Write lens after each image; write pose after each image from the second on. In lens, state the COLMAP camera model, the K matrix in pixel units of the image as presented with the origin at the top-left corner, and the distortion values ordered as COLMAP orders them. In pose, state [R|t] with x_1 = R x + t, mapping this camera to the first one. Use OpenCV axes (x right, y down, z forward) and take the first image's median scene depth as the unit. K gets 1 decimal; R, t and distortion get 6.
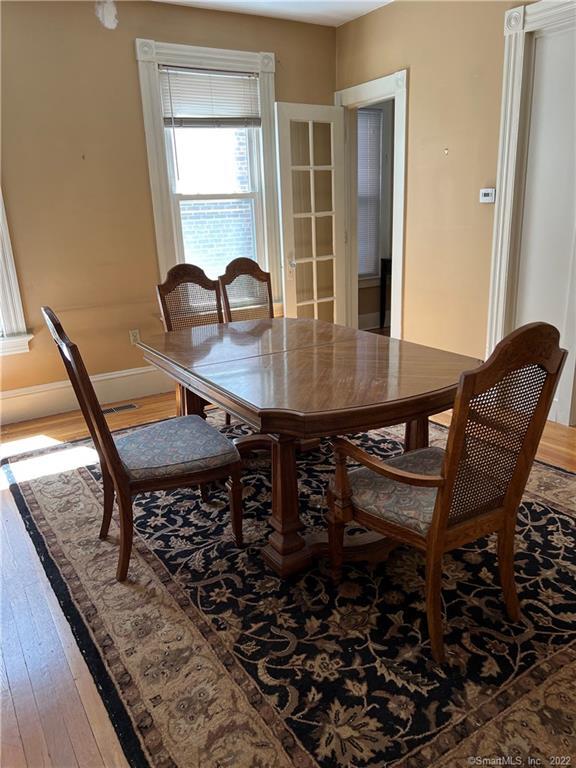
lens RADIAL K [[575.2, 0, 288.2], [0, 575.2, 358.7], [0, 0, 1]] dist [0.033043, -0.040546]
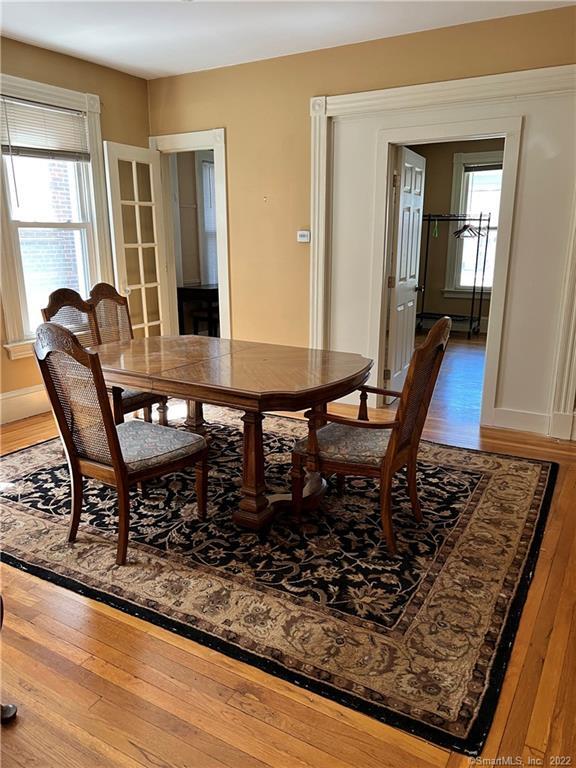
lens RADIAL K [[575.2, 0, 288.2], [0, 575.2, 358.7], [0, 0, 1]] dist [0.033043, -0.040546]
pose [[0.887316, -0.057386, 0.457578, -0.460278], [0.082299, 0.996004, -0.034680, 0.047619], [-0.453760, 0.068430, 0.888493, -0.159784]]
